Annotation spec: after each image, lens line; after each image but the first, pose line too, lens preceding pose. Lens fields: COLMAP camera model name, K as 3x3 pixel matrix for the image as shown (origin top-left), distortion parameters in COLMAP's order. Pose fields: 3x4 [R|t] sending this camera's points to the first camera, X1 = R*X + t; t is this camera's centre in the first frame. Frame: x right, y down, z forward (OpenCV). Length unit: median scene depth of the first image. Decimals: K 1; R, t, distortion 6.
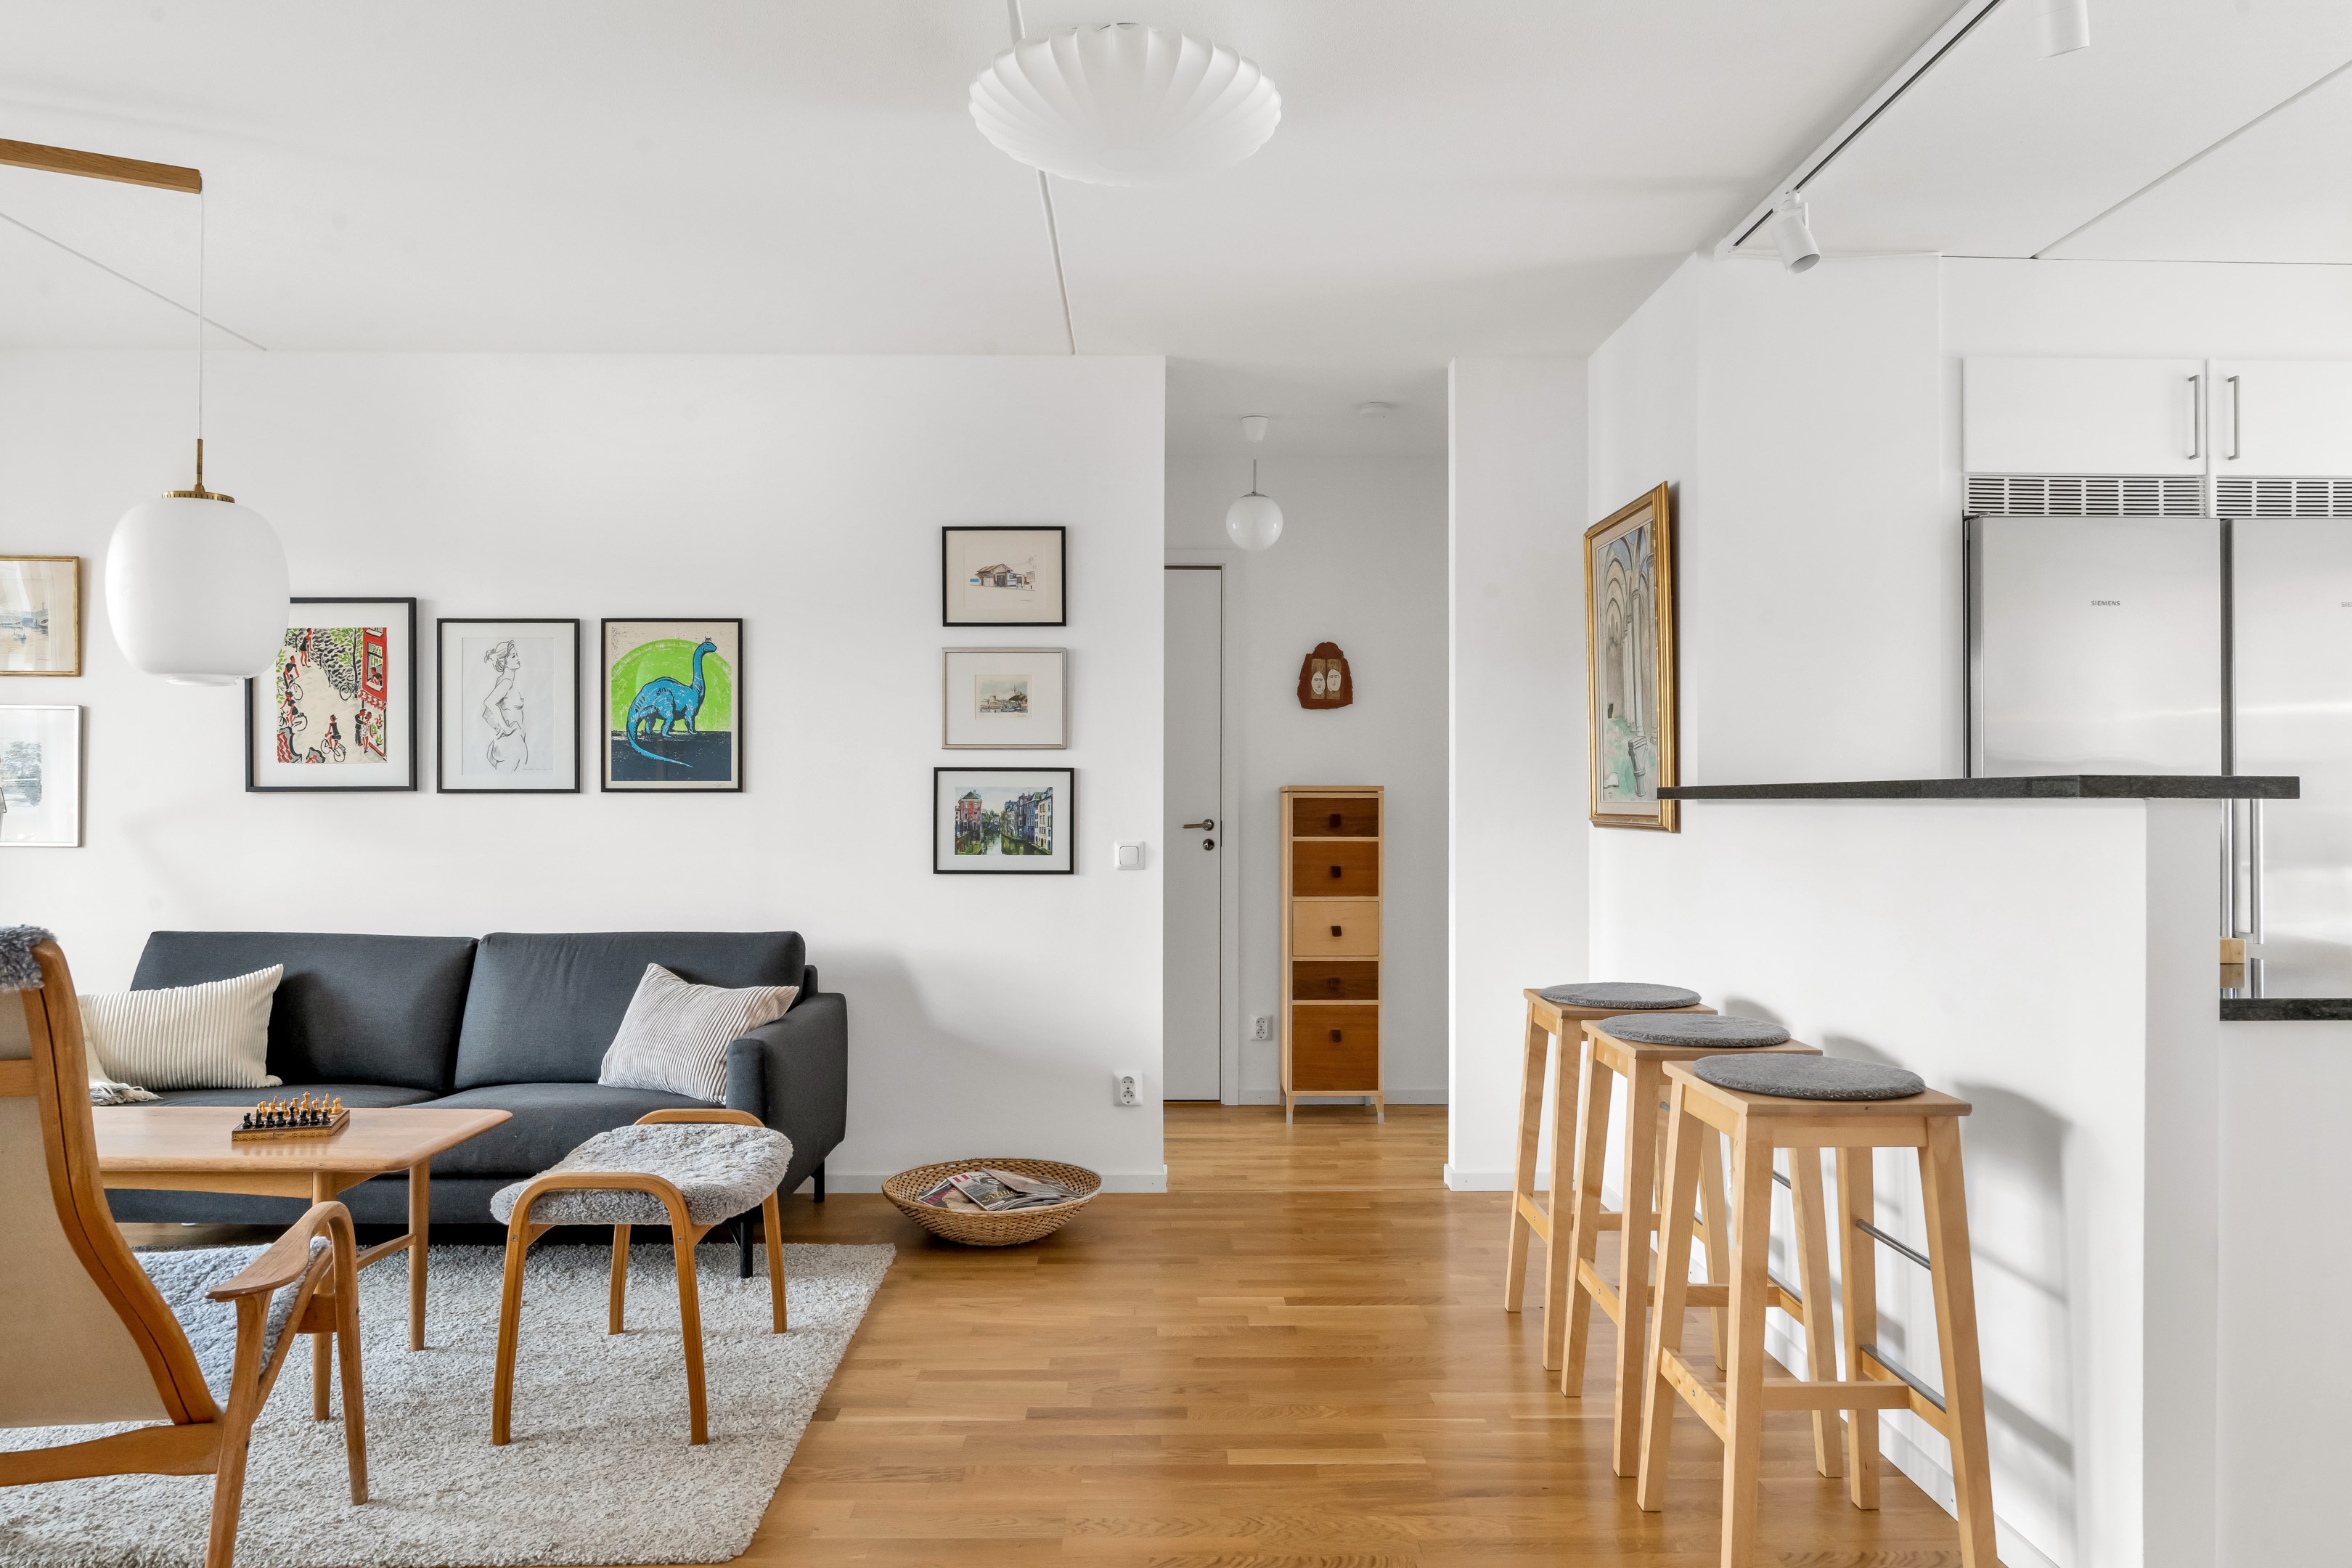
lens RADIAL K [[1532.0, 0, 1176.0], [0, 1532.0, 784.0], [0, 0, 1]] dist [-0.002529, 0.000166]
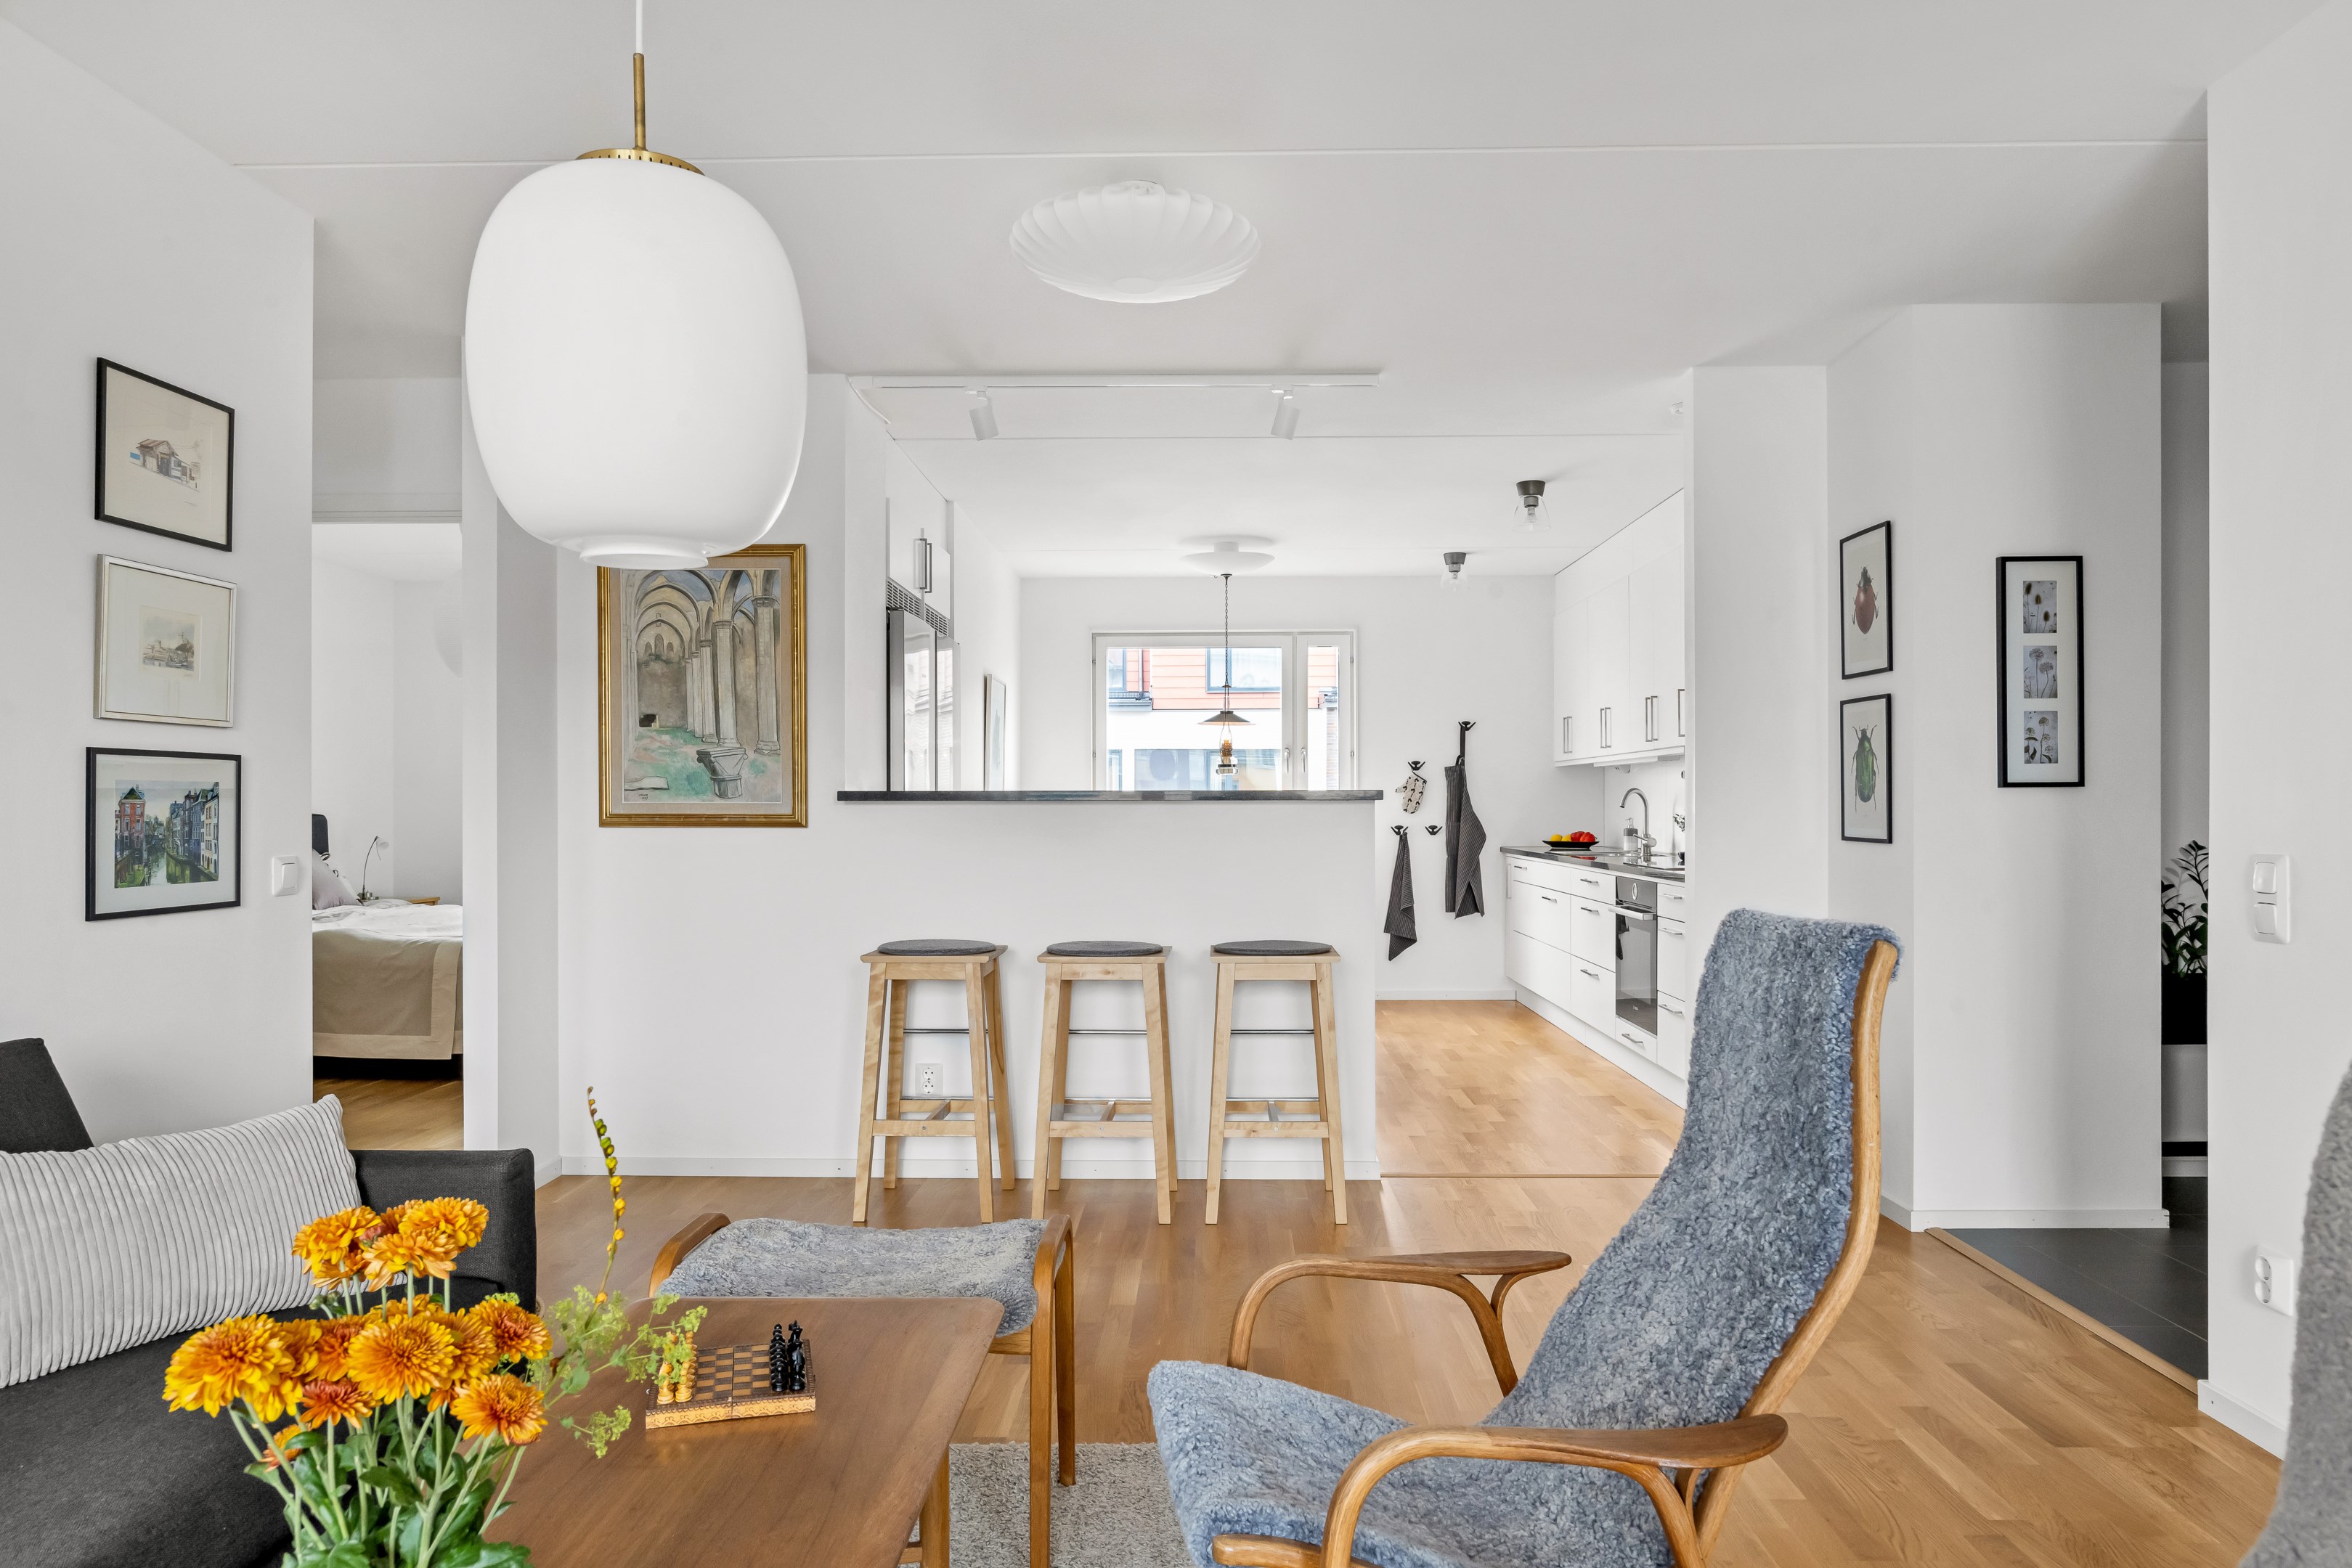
lens RADIAL K [[1482.8, 0, 1184.3], [0, 1482.8, 796.4], [0, 0, 1]] dist [-0.008206, 0.001317]
pose [[0.038963, 0.003458, 0.999235, -0.732252], [-0.010285, 0.999942, -0.003059, 0.006101], [-0.999188, -0.010158, 0.038997, 0.541266]]
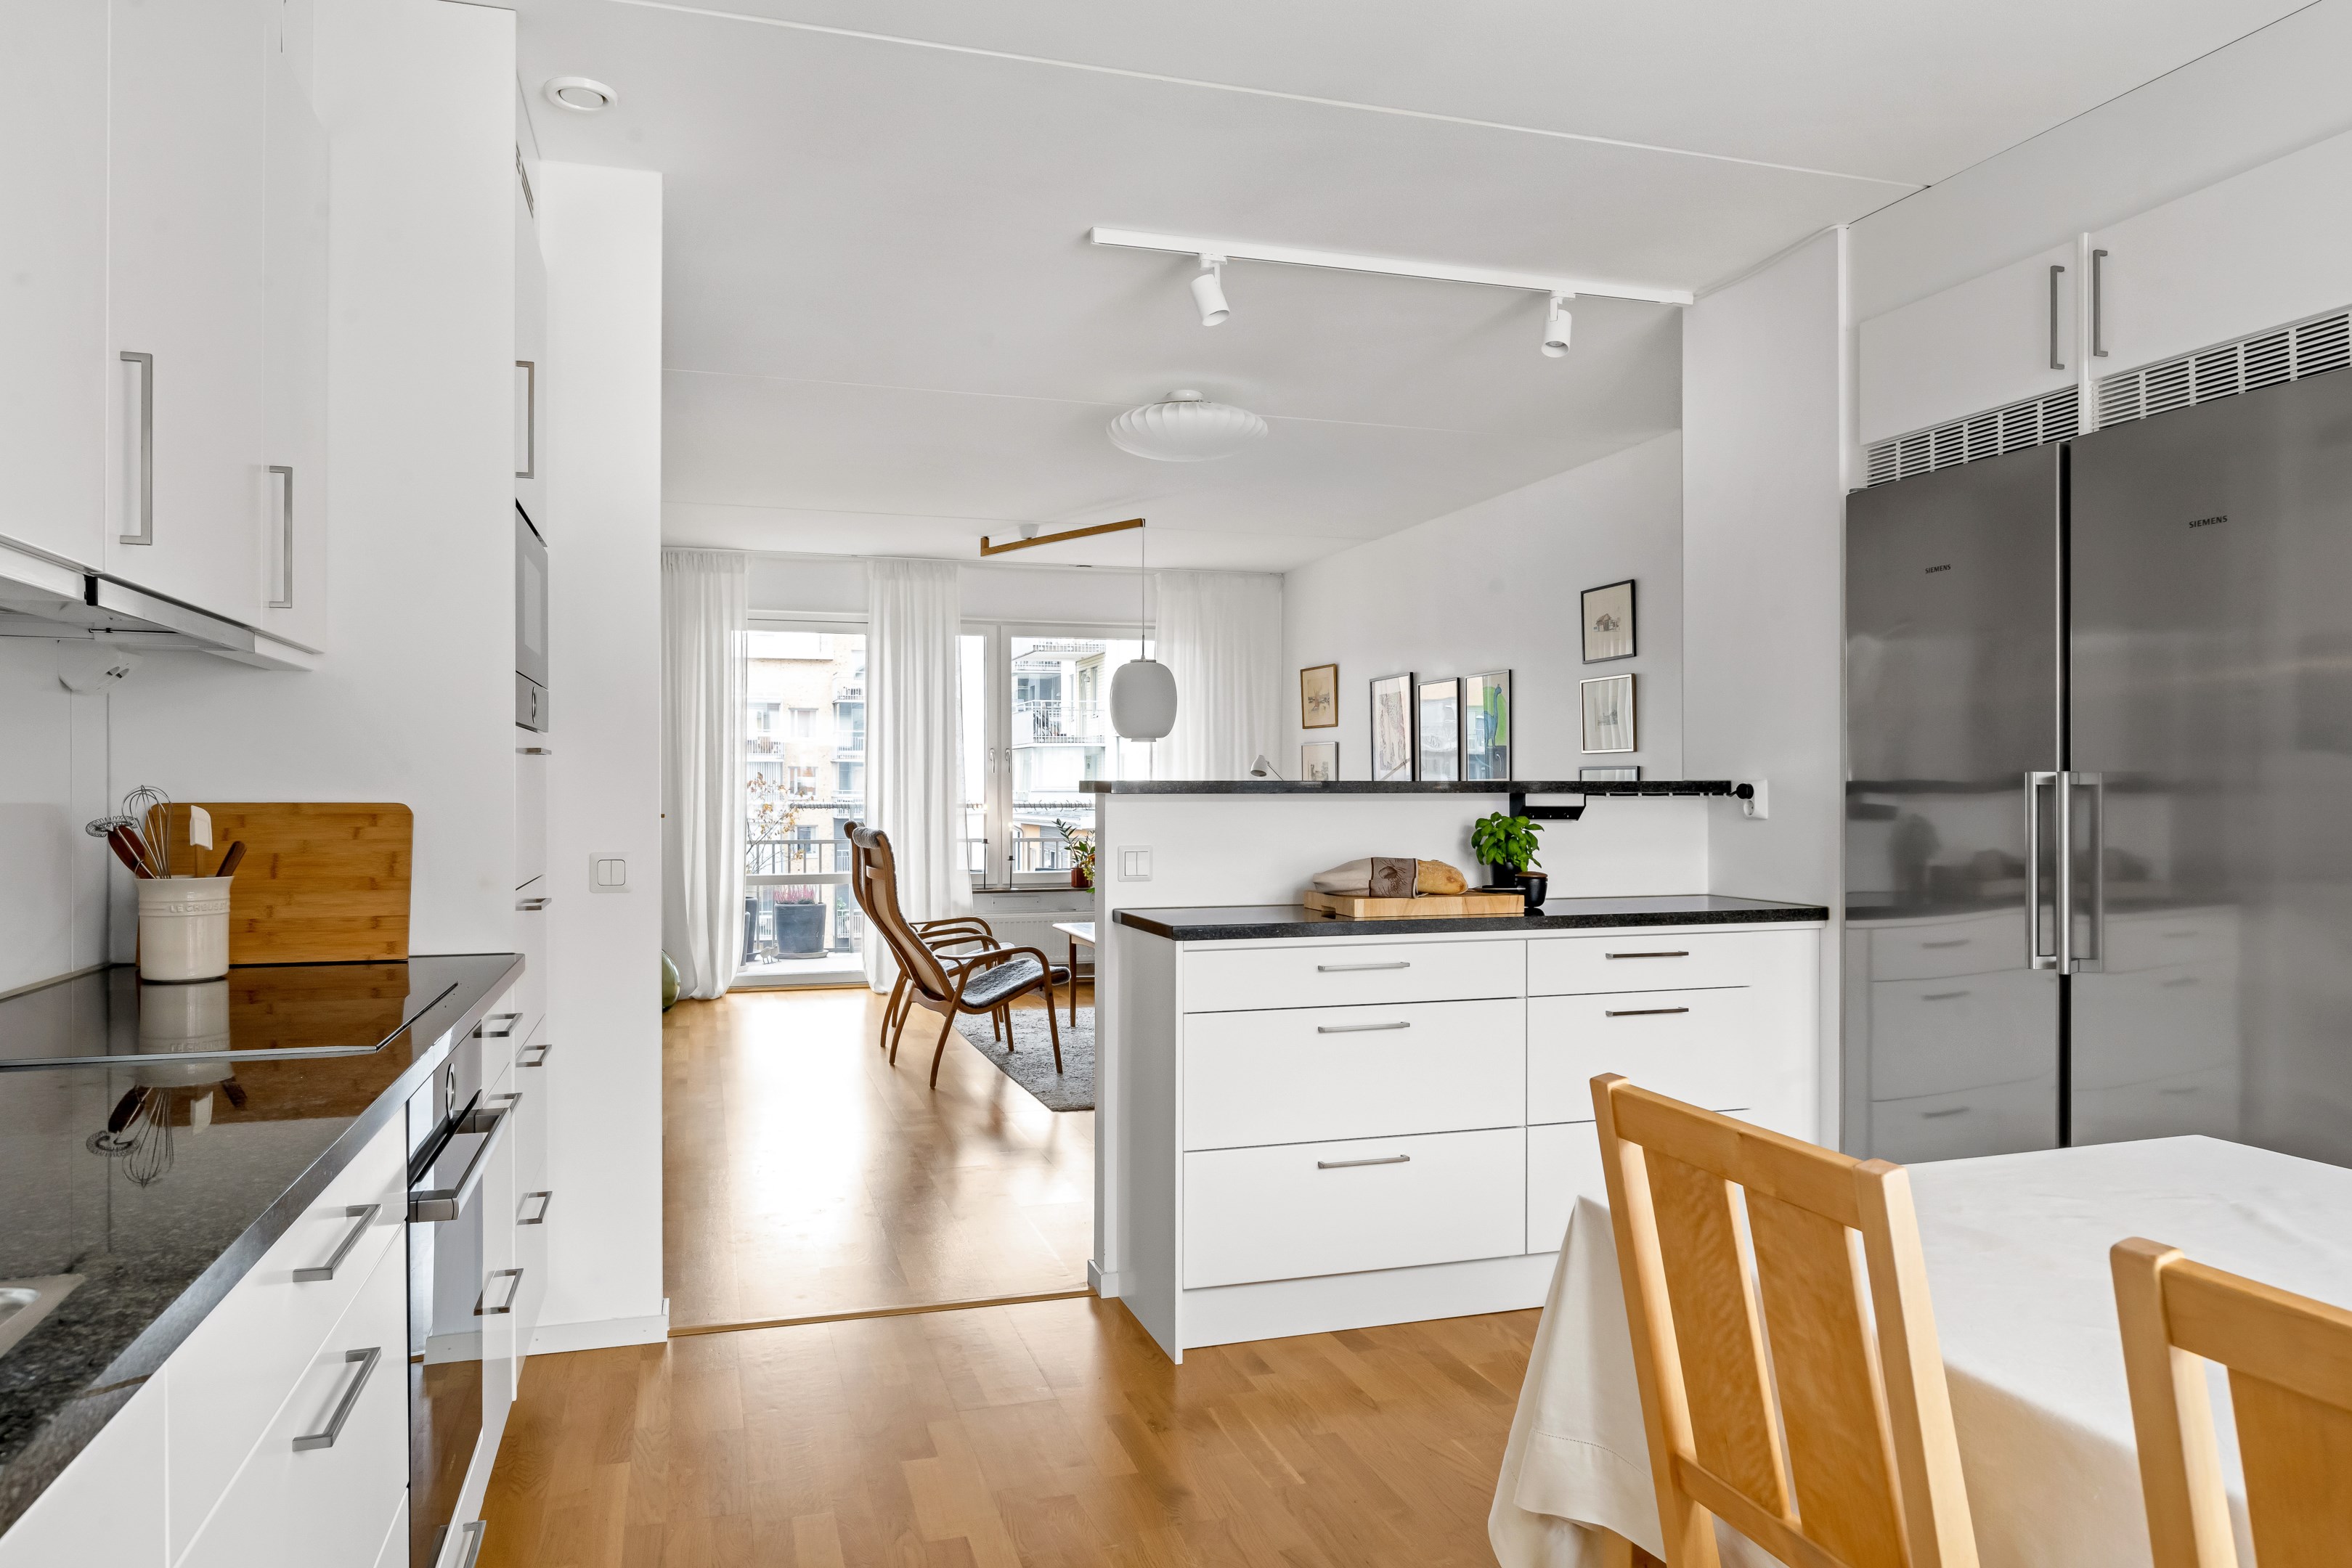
lens RADIAL K [[1577.9, 0, 1176.0], [0, 1577.9, 784.0], [0, 0, 1]] dist [-0.005207, 0.004690]
pose [[0.278307, -0.004635, -0.960481, 1.103577], [0.015459, 0.999880, -0.000345, -0.000907], [0.960368, -0.014752, 0.278345, 0.258471]]
